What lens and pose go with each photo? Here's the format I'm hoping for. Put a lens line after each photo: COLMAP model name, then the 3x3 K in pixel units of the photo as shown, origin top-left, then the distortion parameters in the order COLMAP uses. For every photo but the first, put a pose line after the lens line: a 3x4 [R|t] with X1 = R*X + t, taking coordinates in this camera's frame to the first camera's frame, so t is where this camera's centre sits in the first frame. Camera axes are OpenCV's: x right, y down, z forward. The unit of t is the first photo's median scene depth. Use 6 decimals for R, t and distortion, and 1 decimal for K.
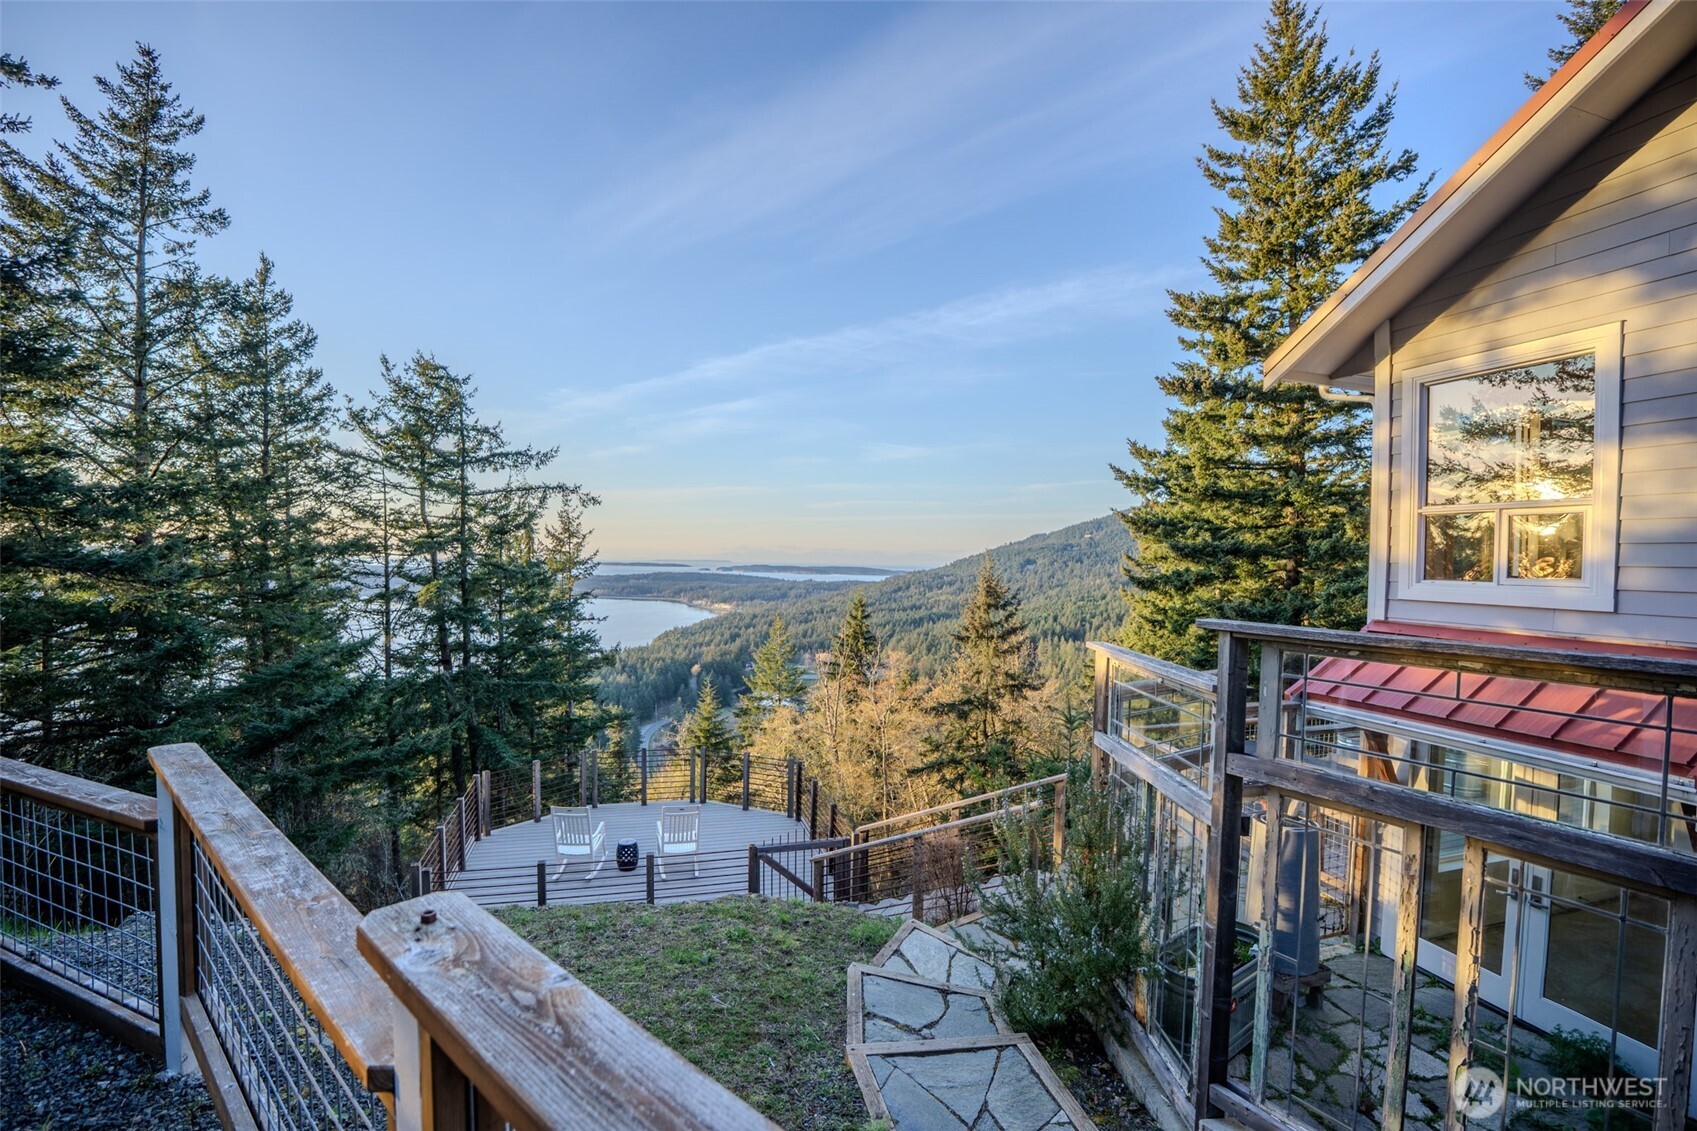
lens RADIAL K [[742.3, 0, 835.7], [0, 742.3, 572.2], [0, 0, 1]] dist [-0.072815, 0.017346]
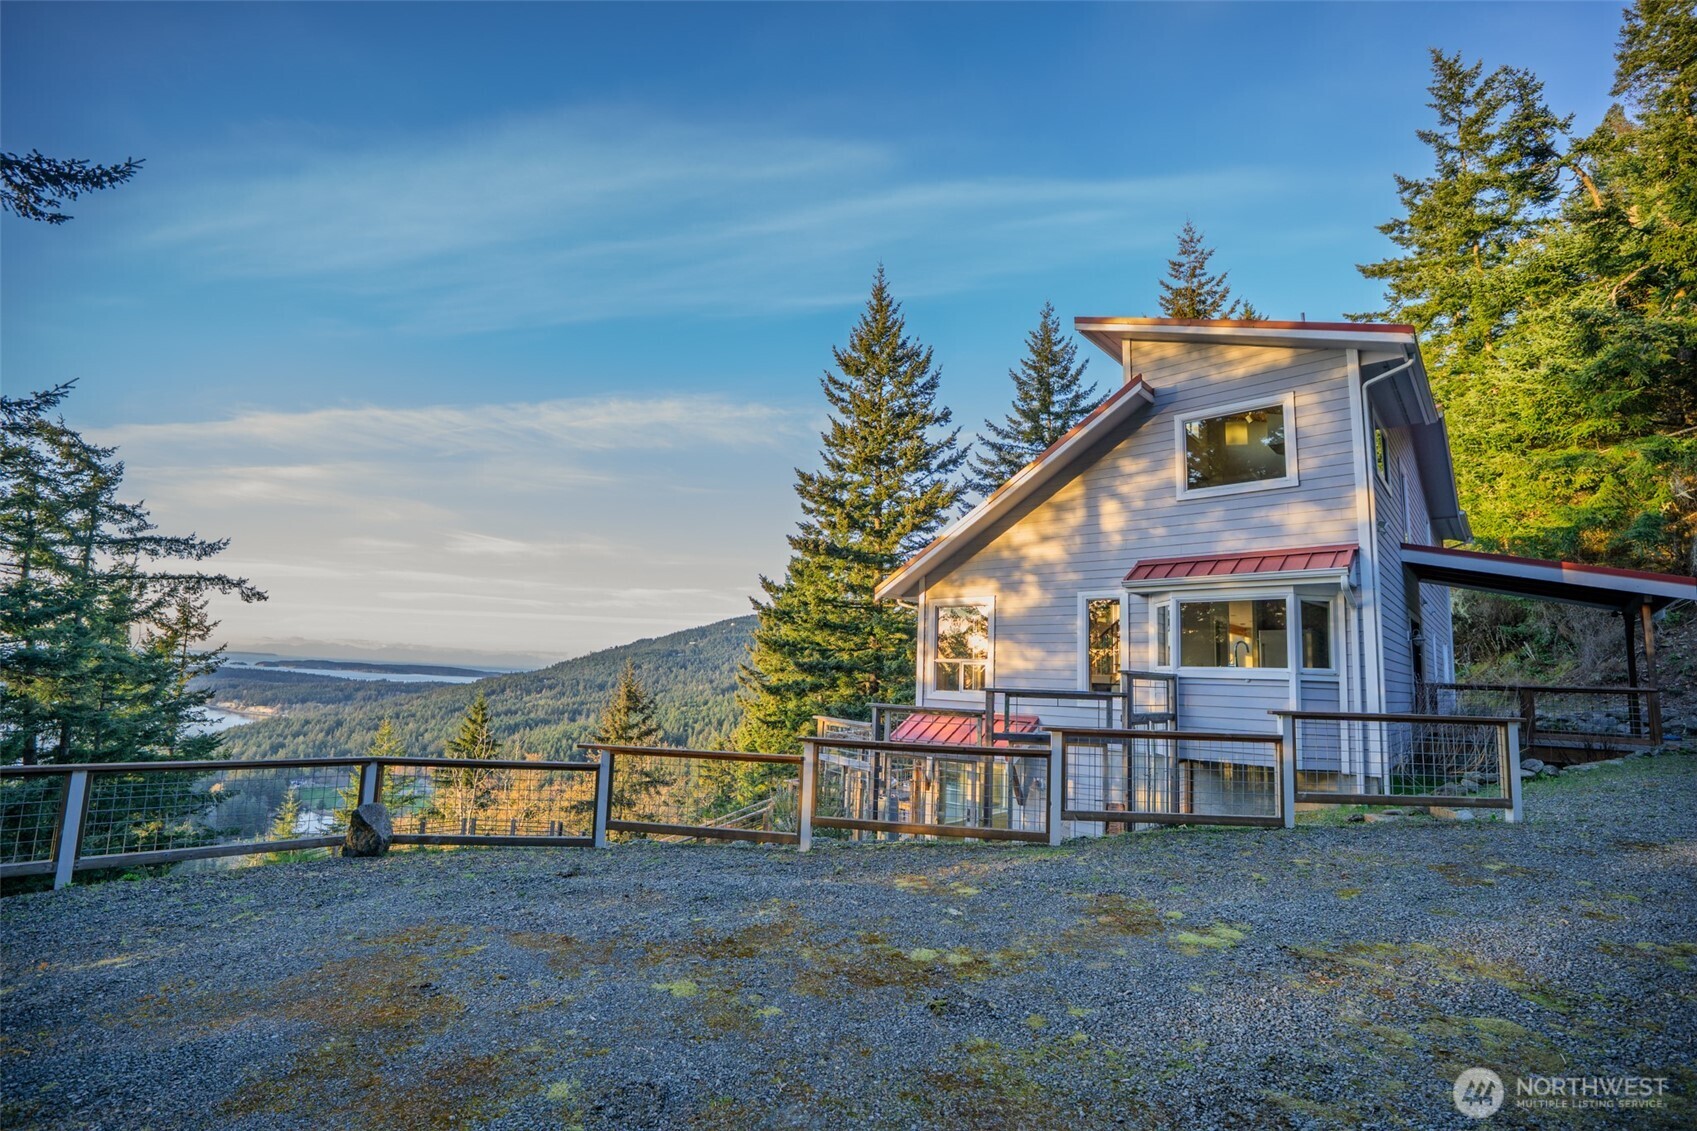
lens RADIAL K [[742.3, 0, 835.7], [0, 742.3, 572.2], [0, 0, 1]] dist [-0.072815, 0.017346]
pose [[0.866201, 0.085130, 0.492390, -0.145421], [-0.015063, 0.989382, -0.144558, -0.003746], [-0.499468, 0.117800, 0.858286, -0.204371]]
